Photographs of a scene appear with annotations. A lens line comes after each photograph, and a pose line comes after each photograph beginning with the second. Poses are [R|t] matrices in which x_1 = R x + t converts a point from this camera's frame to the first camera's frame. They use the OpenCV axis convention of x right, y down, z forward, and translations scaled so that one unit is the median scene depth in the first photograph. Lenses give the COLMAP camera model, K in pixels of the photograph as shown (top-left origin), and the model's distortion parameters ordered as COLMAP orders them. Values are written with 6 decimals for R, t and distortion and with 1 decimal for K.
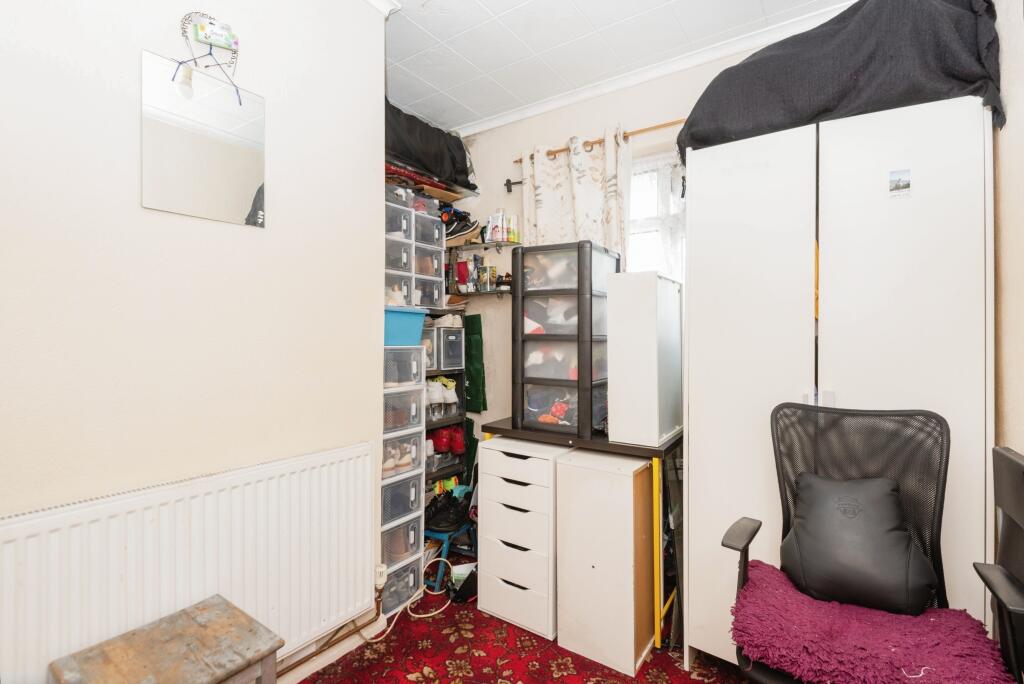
lens RADIAL K [[479.3, 0, 512.0], [0, 479.3, 342.0], [0, 0, 1]] dist [0.002458, -0.016845]
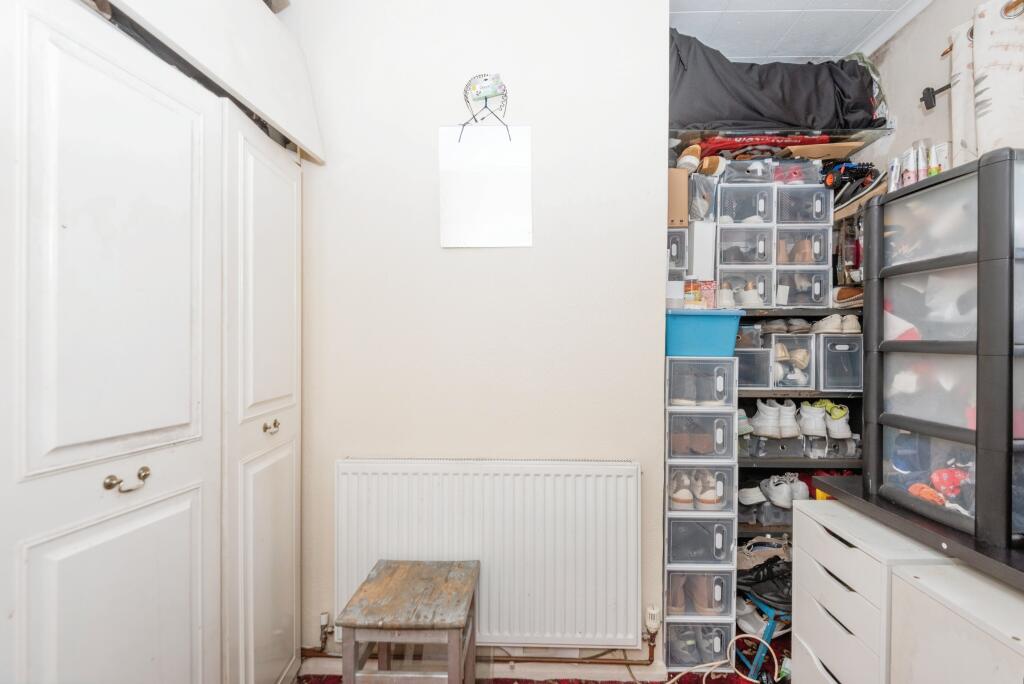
lens RADIAL K [[458.7, 0, 513.6], [0, 458.7, 358.3], [0, 0, 1]] dist [0.000874, -0.007455]
pose [[0.534493, 0.022838, -0.844864, 0.220960], [-0.009973, 0.999736, 0.020715, -0.001984], [0.845114, -0.002646, 0.534580, 0.259356]]
